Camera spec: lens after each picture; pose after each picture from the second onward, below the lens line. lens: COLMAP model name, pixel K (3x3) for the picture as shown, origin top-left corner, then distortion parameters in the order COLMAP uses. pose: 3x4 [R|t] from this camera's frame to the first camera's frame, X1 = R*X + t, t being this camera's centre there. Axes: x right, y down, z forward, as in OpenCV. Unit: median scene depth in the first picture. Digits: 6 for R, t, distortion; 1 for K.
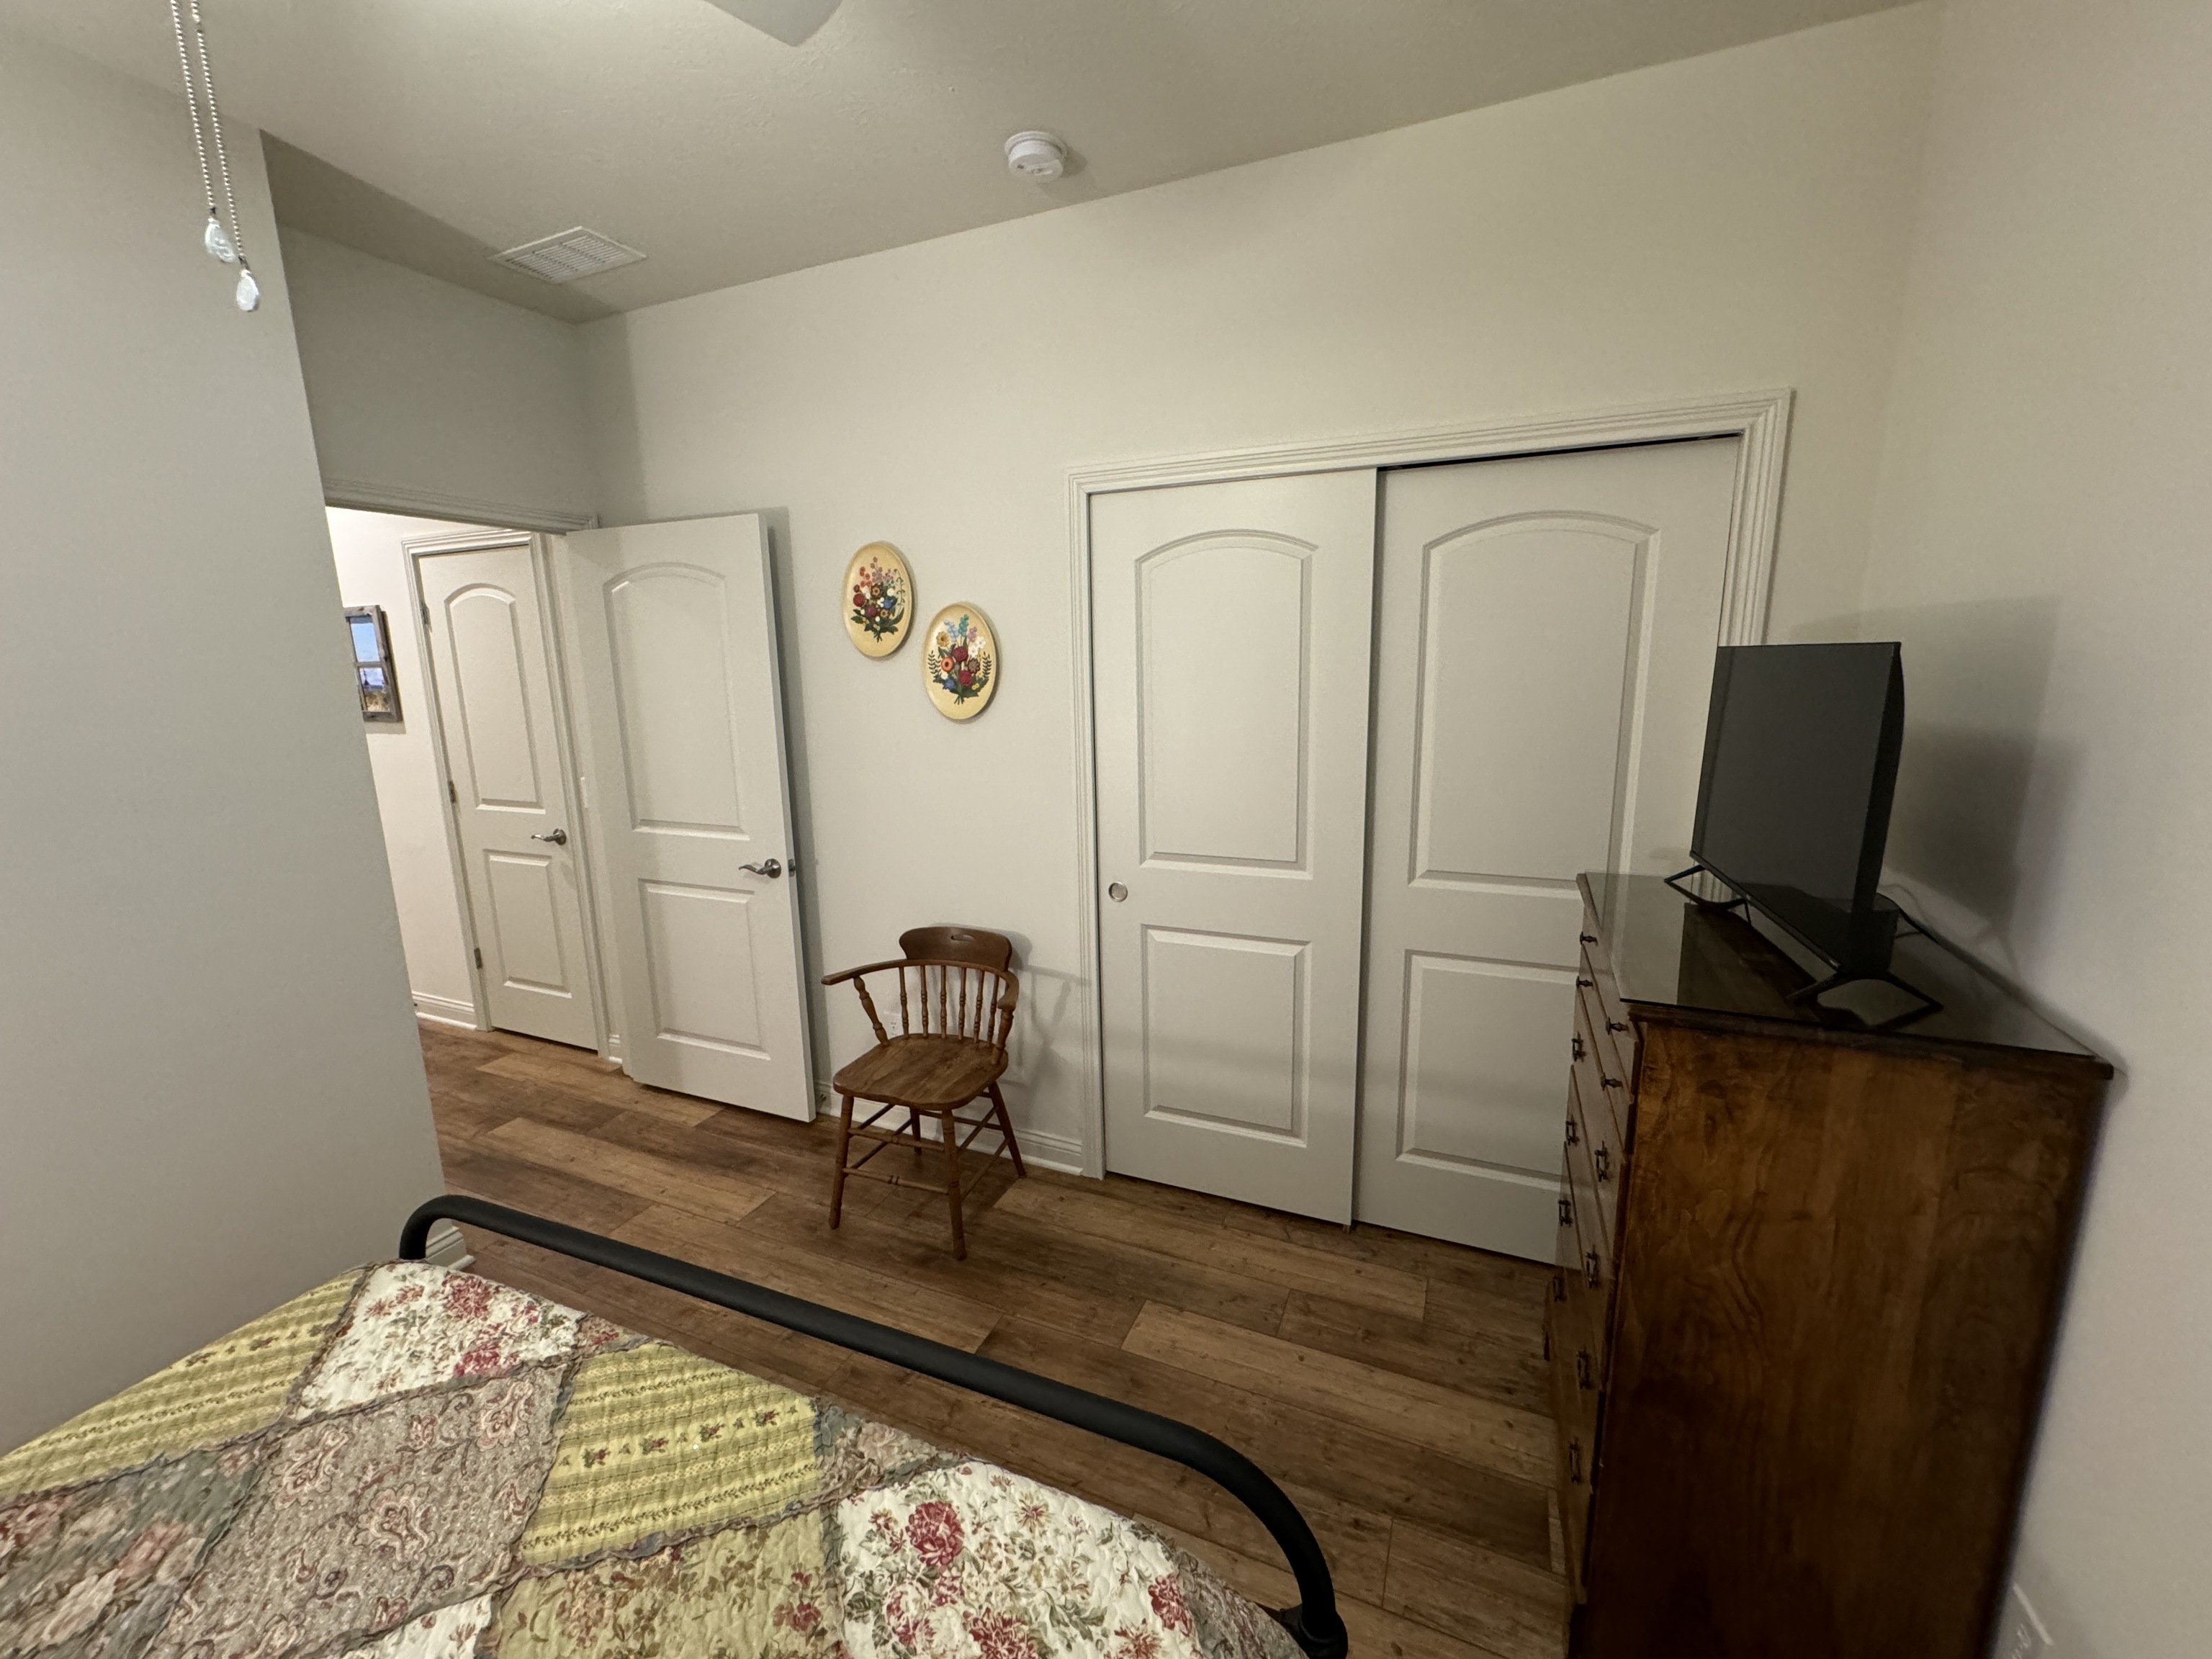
lens RADIAL K [[875.7, 0, 1106.0], [0, 875.7, 829.5], [0, 0, 1]] dist [-0.001705, -0.000690]
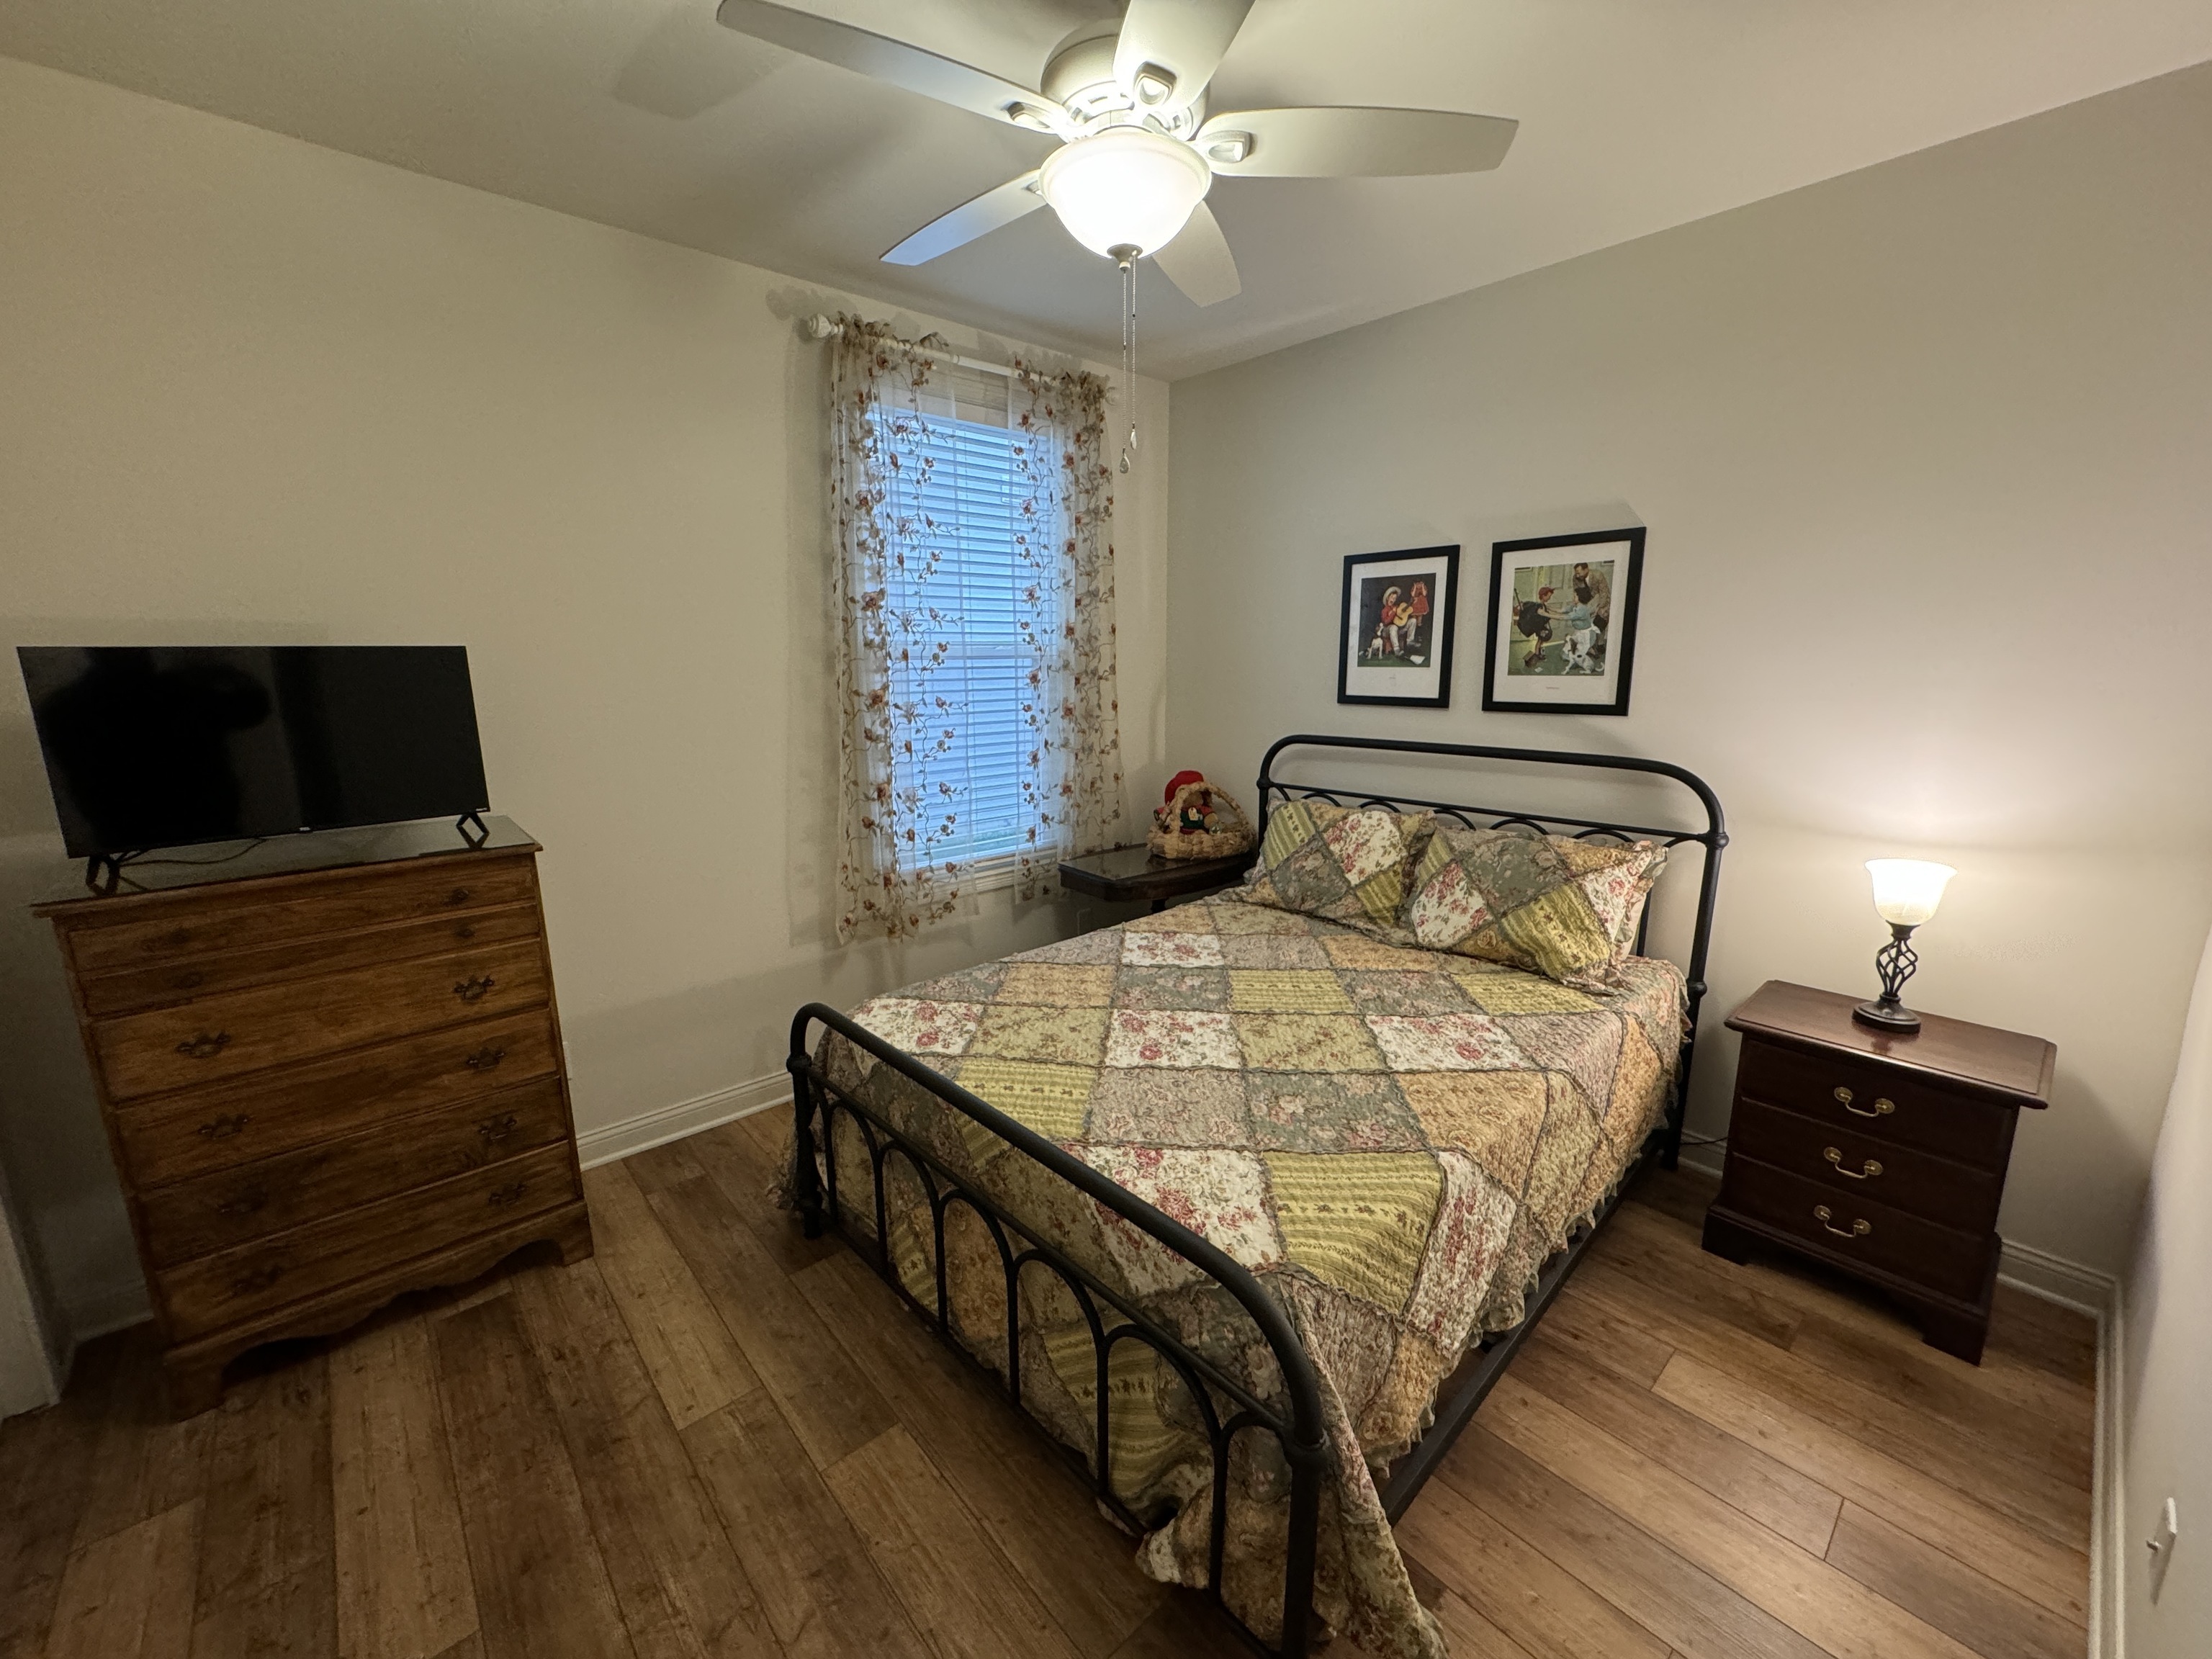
lens RADIAL K [[880.4, 0, 1106.7], [0, 880.4, 827.4], [0, 0, 1]] dist [-0.001851, 0.000485]
pose [[-0.907535, -0.062562, 0.415291, -1.114429], [0.099338, 0.928806, 0.357004, -0.330637], [-0.408060, 0.365248, -0.836709, 1.849385]]
